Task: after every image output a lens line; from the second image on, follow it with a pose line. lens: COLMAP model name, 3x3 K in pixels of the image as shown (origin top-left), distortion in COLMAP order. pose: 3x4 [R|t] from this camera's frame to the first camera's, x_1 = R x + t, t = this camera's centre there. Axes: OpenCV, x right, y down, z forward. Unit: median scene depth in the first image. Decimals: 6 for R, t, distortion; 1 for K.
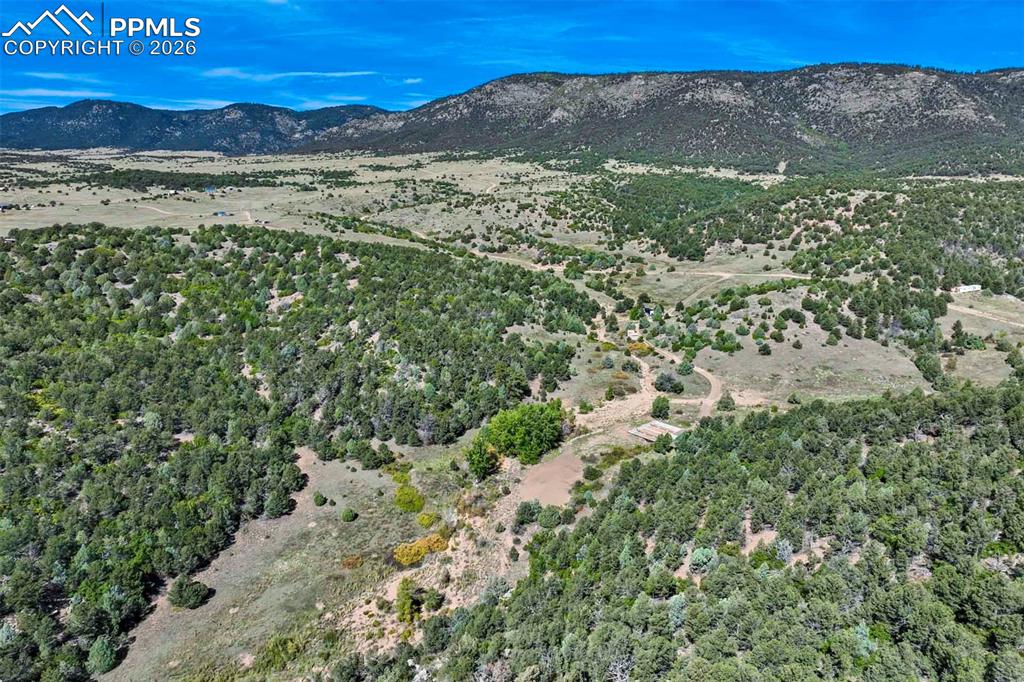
lens RADIAL K [[719.5, 0, 515.8], [0, 719.5, 306.0], [0, 0, 1]] dist [0.004128, 0.009407]
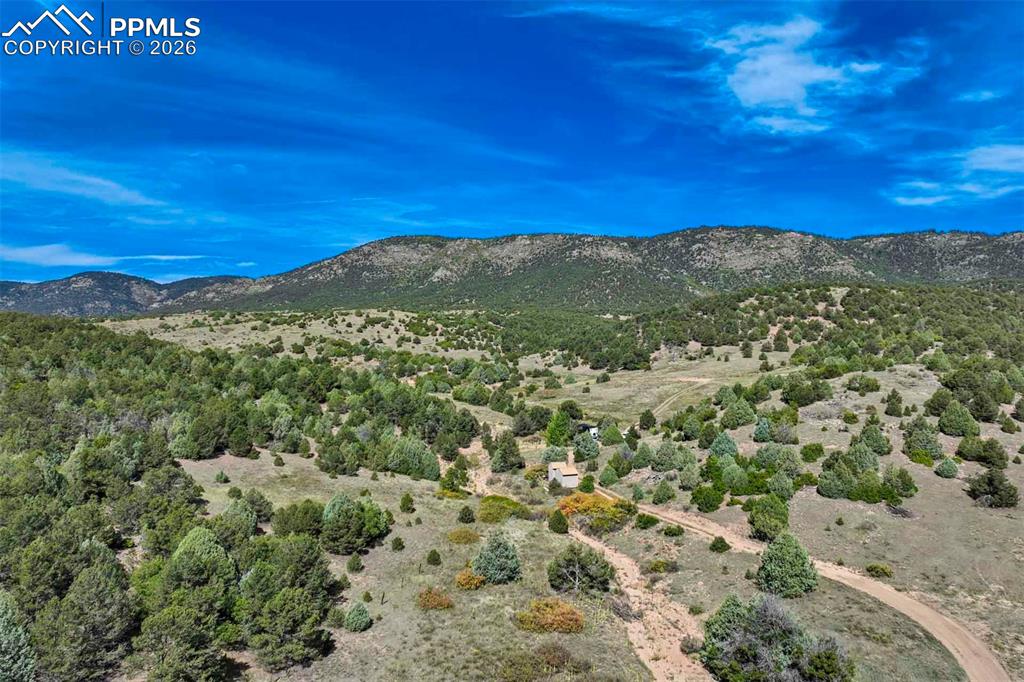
lens RADIAL K [[719.5, 0, 515.8], [0, 719.5, 306.0], [0, 0, 1]] dist [0.004128, 0.009407]
pose [[0.988302, -0.001789, 0.152501, 0.042776], [0.039445, 0.968907, -0.244259, 0.023870], [-0.147322, 0.247417, 0.957643, 0.327635]]
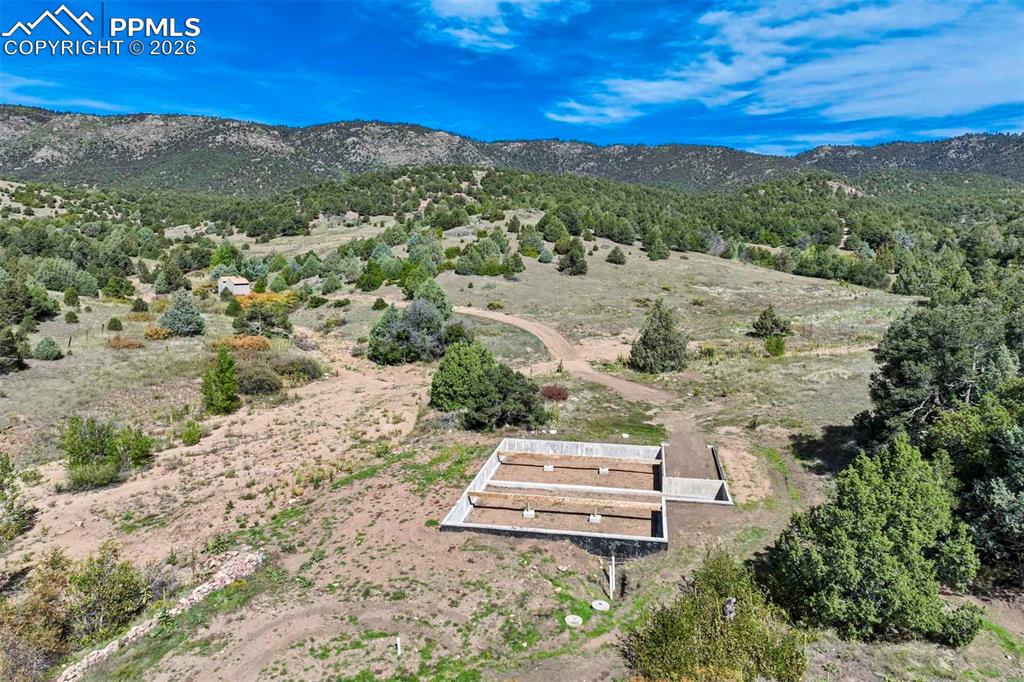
lens RADIAL K [[719.5, 0, 515.8], [0, 719.5, 306.0], [0, 0, 1]] dist [0.004128, 0.009407]
pose [[0.812563, -0.062821, 0.579478, 0.030627], [0.125595, 0.989692, -0.068821, 0.051157], [-0.569181, 0.128701, 0.812077, 0.310447]]
